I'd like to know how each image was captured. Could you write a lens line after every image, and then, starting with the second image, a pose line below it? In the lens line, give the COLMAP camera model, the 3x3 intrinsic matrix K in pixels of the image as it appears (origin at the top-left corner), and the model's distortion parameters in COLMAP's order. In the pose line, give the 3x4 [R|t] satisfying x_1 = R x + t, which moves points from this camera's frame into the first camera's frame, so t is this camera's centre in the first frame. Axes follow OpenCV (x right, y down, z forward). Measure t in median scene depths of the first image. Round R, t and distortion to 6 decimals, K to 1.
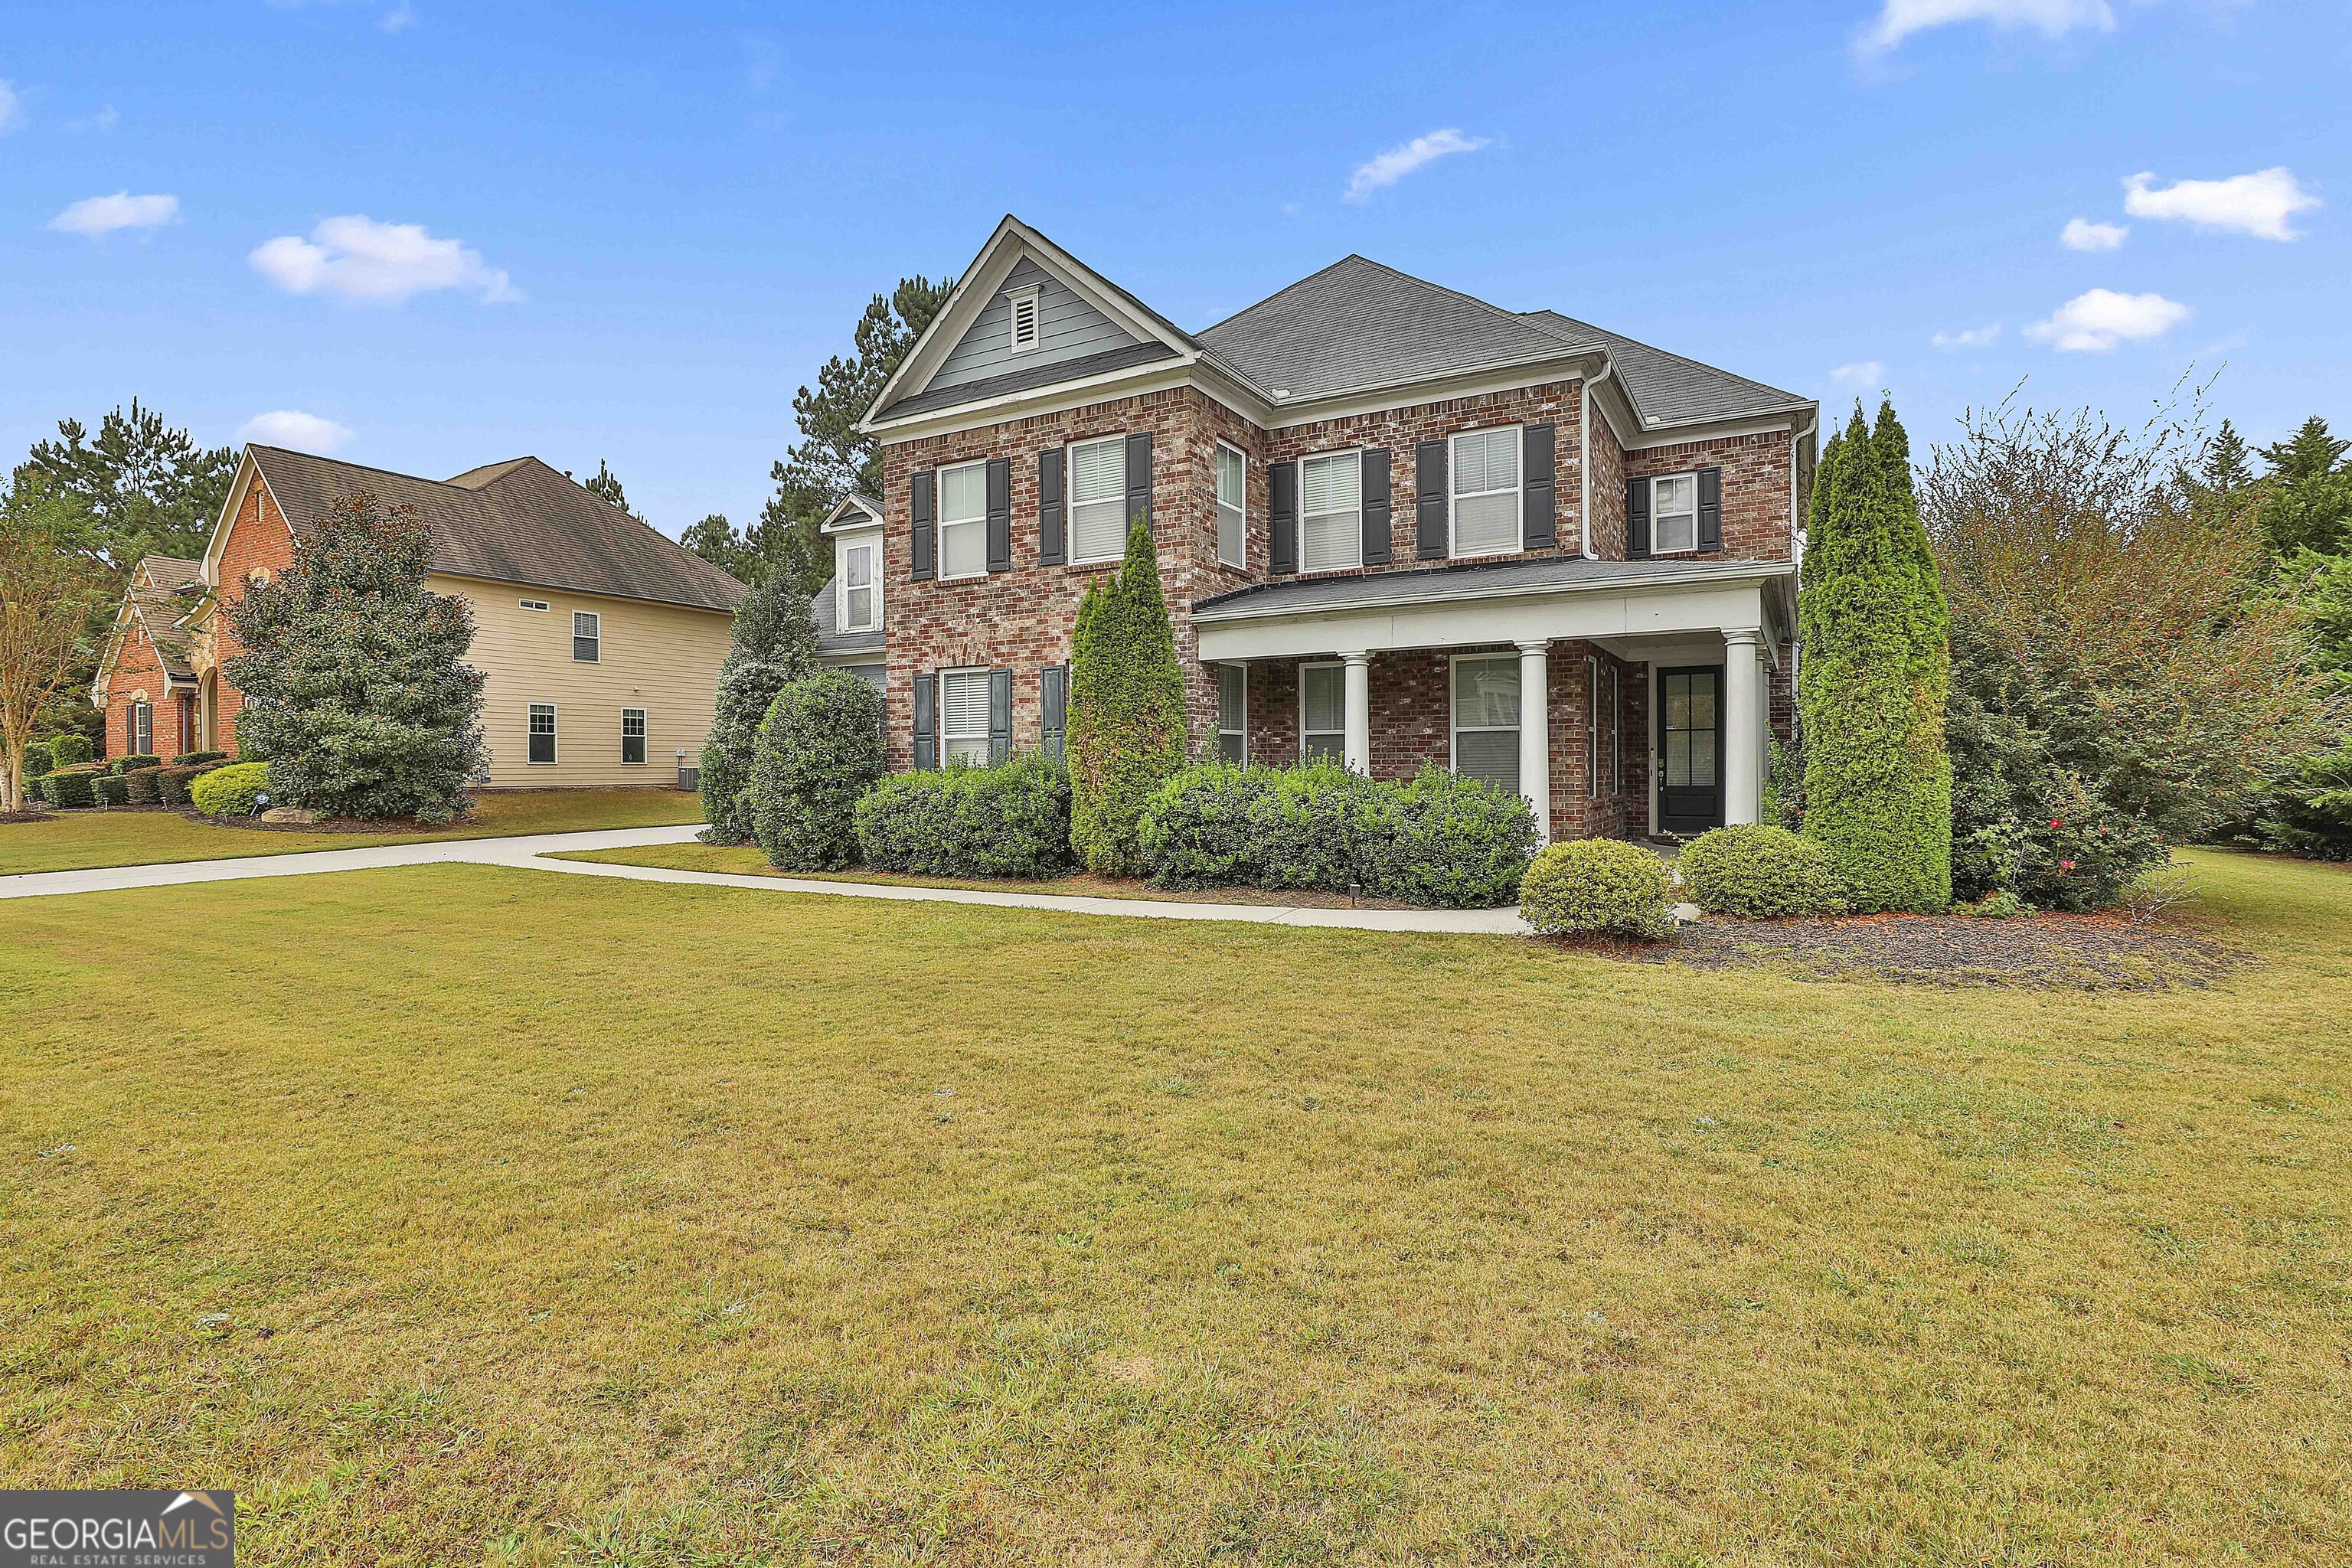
lens RADIAL K [[1134.0, 0, 1181.4], [0, 1134.0, 769.3], [0, 0, 1]] dist [-0.000552, 0.001055]
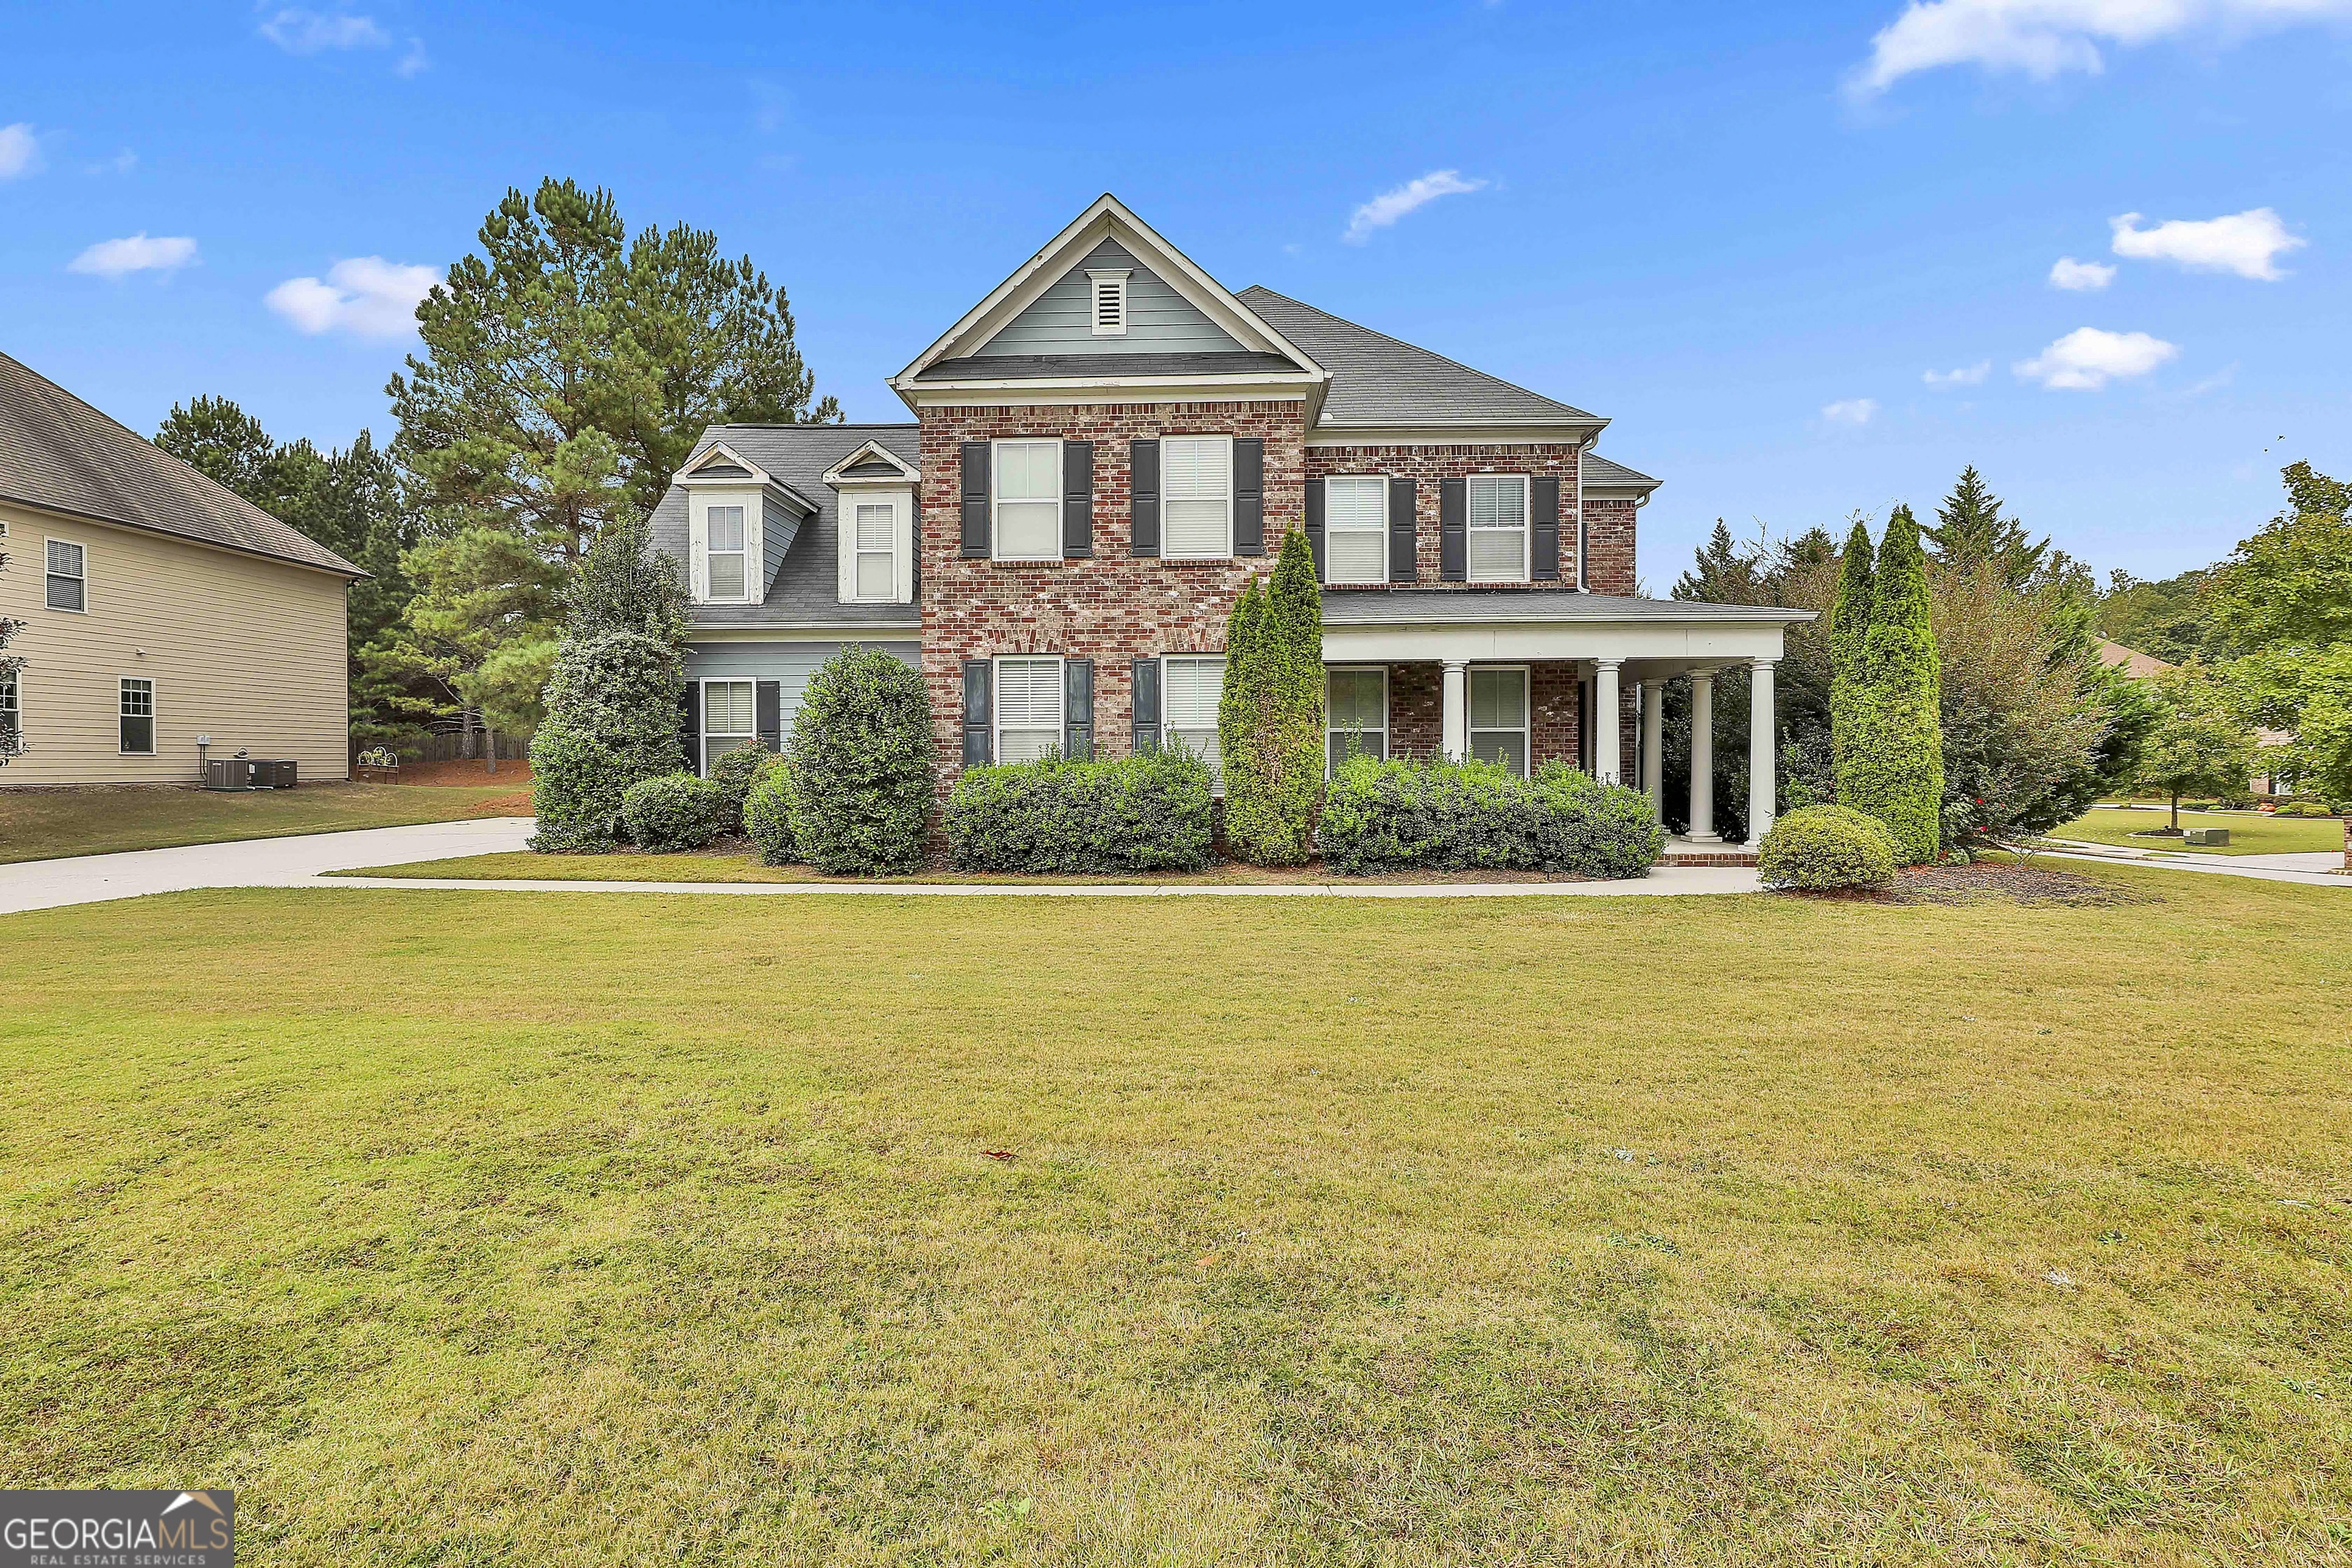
lens RADIAL K [[1134.0, 0, 1184.7], [0, 1134.0, 772.6], [0, 0, 1]] dist [-0.000552, 0.001055]
pose [[0.889126, 0.001378, 0.457661, -0.530491], [-0.003435, 0.999987, 0.003662, 0.005195], [-0.457650, -0.004829, 0.889119, 0.098895]]
